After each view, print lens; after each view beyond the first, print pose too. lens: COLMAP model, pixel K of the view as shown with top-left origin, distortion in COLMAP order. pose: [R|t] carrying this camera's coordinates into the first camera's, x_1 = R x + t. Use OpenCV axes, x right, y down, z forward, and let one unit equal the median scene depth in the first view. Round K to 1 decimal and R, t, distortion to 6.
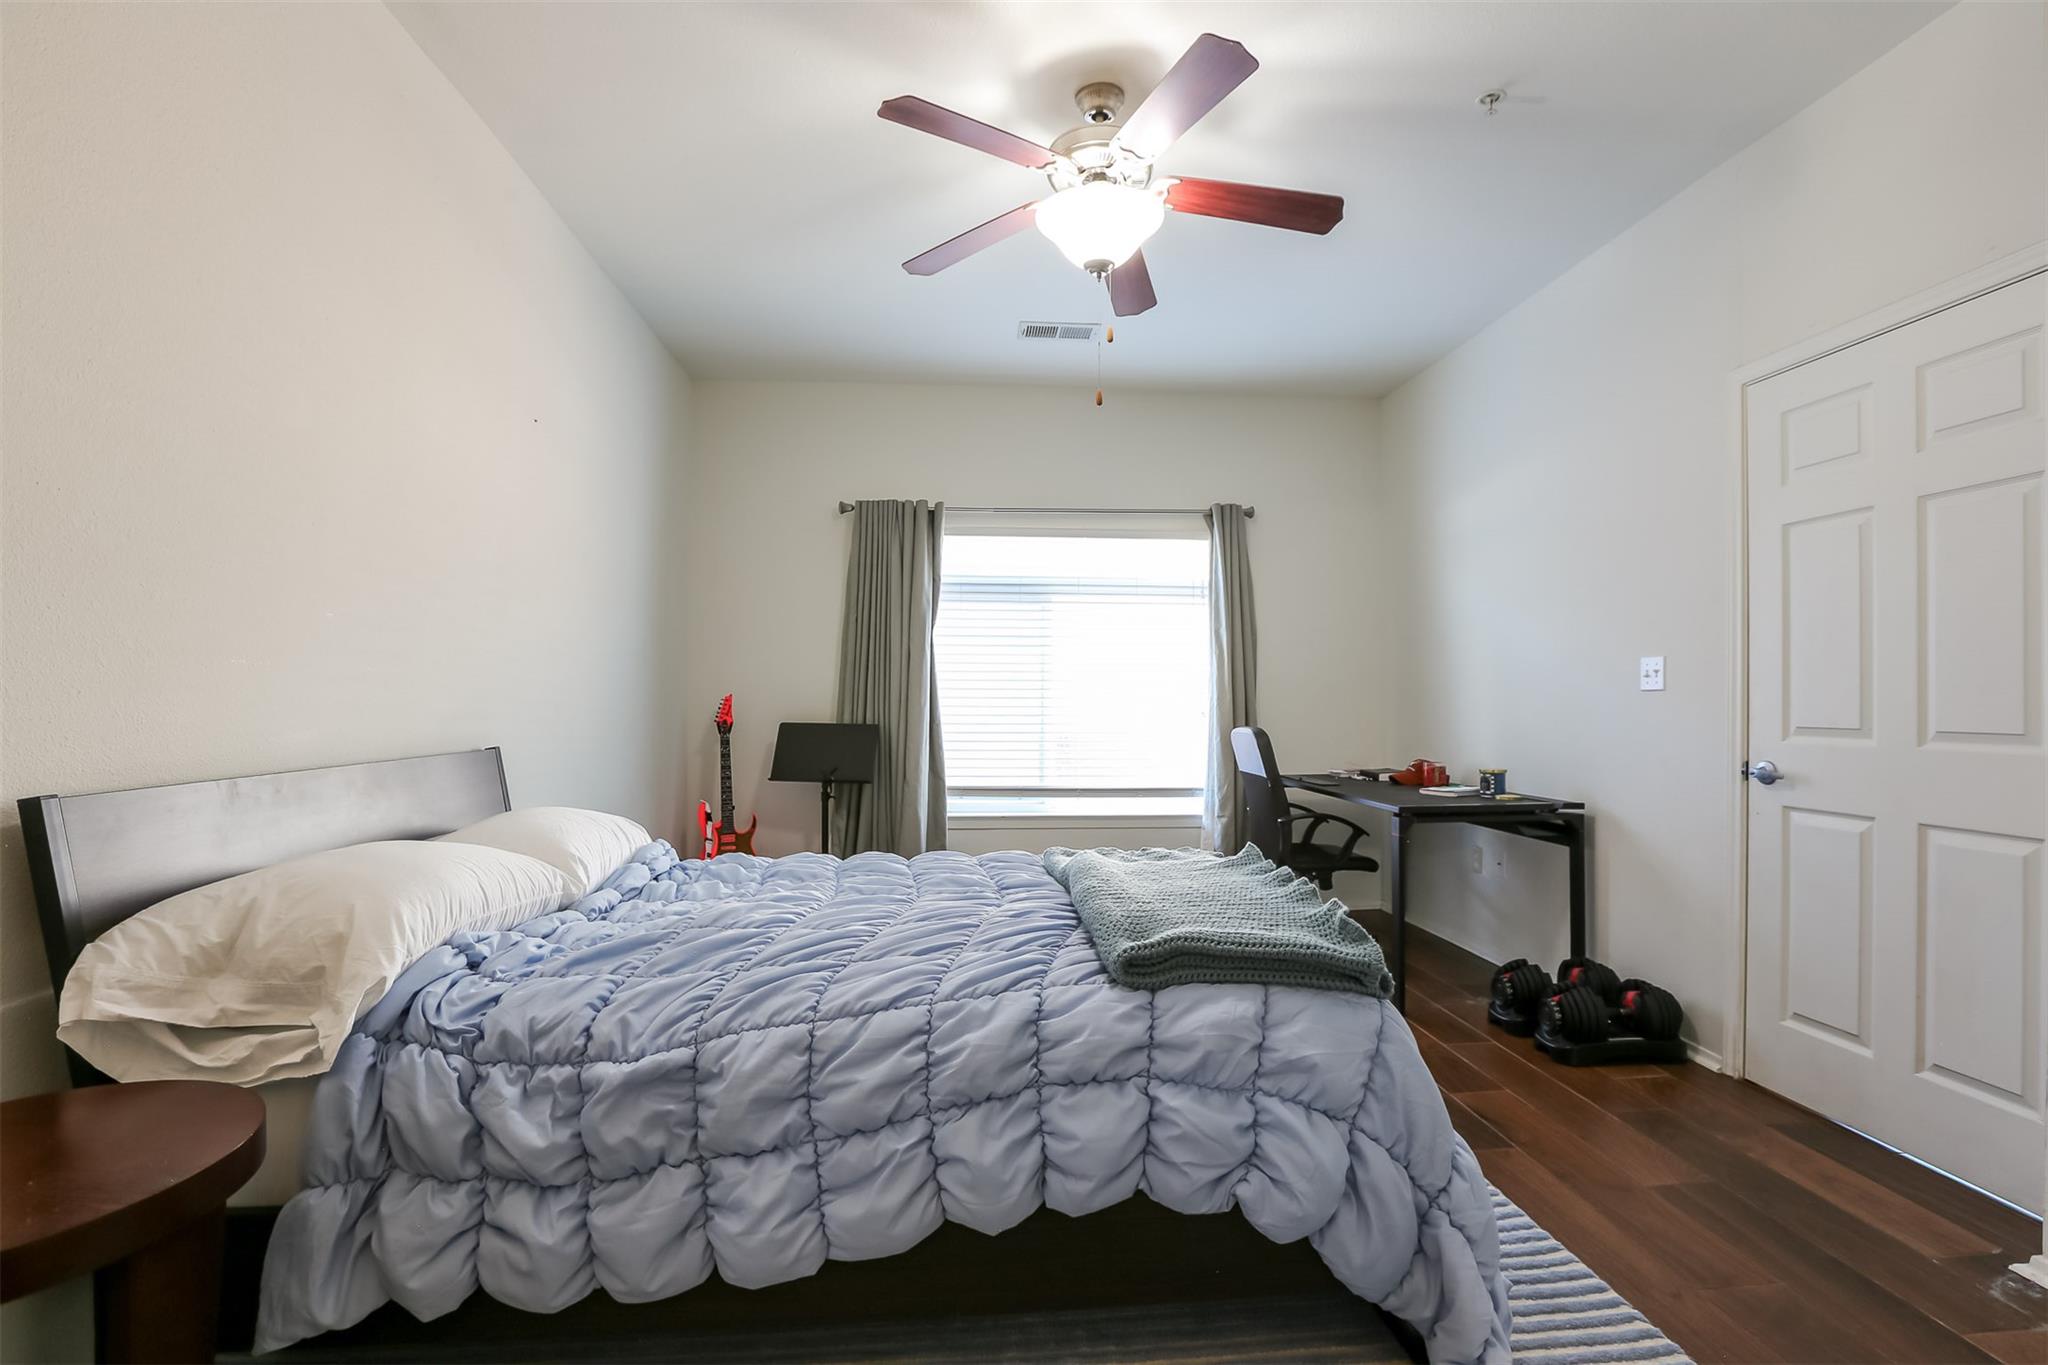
lens RADIAL K [[953.9, 0, 1026.6], [0, 953.9, 688.1], [0, 0, 1]] dist [-0.047440, 0.014540]
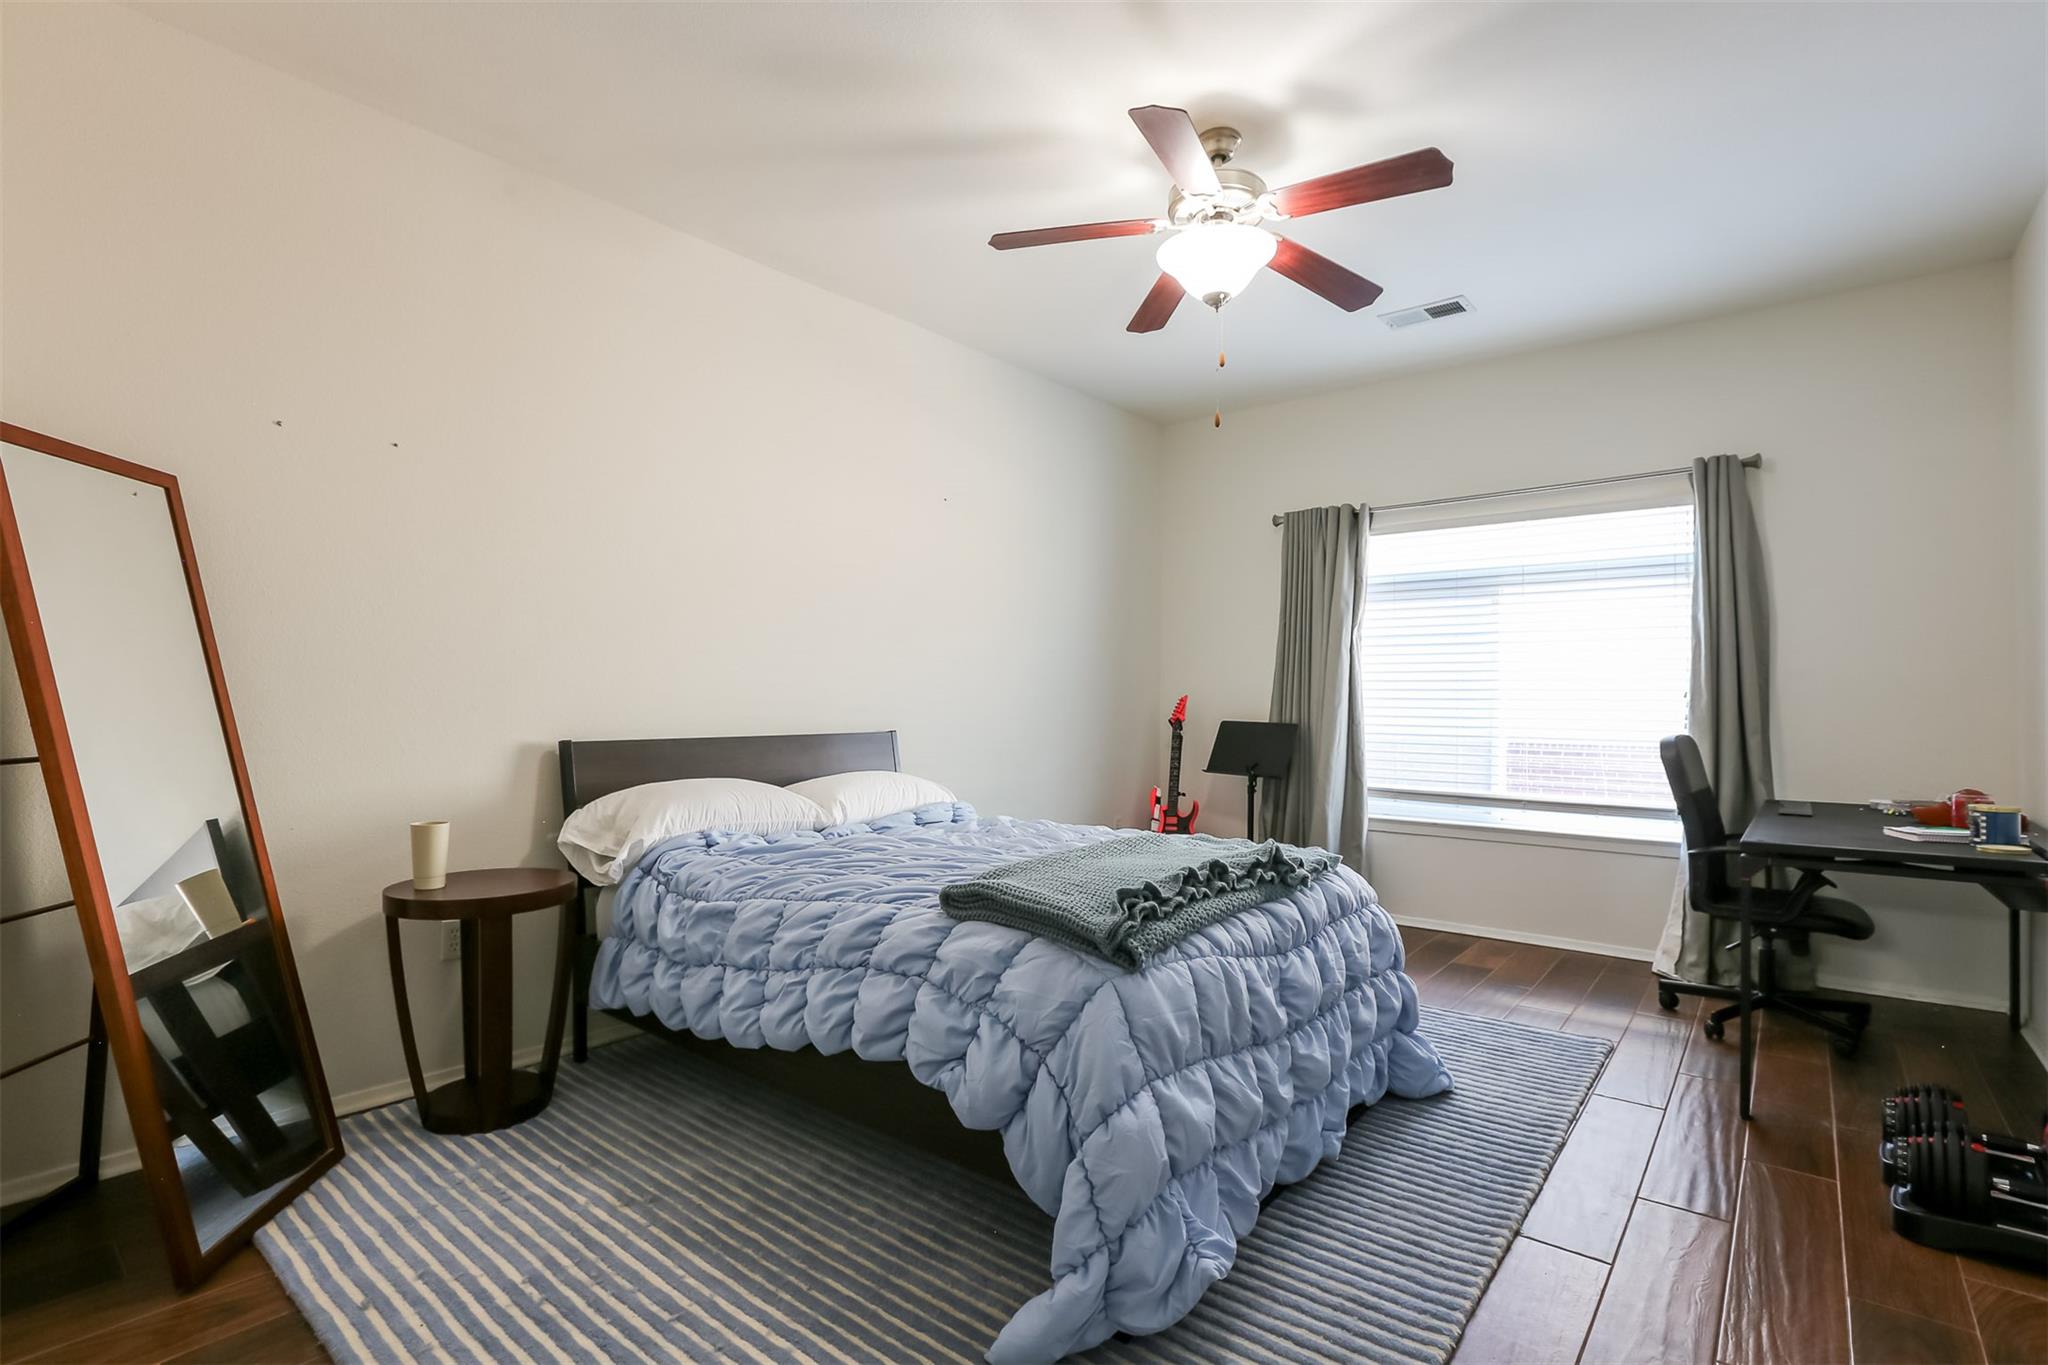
lens RADIAL K [[953.9, 0, 1026.2], [0, 953.9, 681.0], [0, 0, 1]] dist [-0.047440, 0.014540]
pose [[0.716968, -0.010214, -0.697031, 0.368438], [0.003605, 0.999934, -0.010944, 0.001224], [0.697097, 0.005333, 0.716957, 0.042258]]
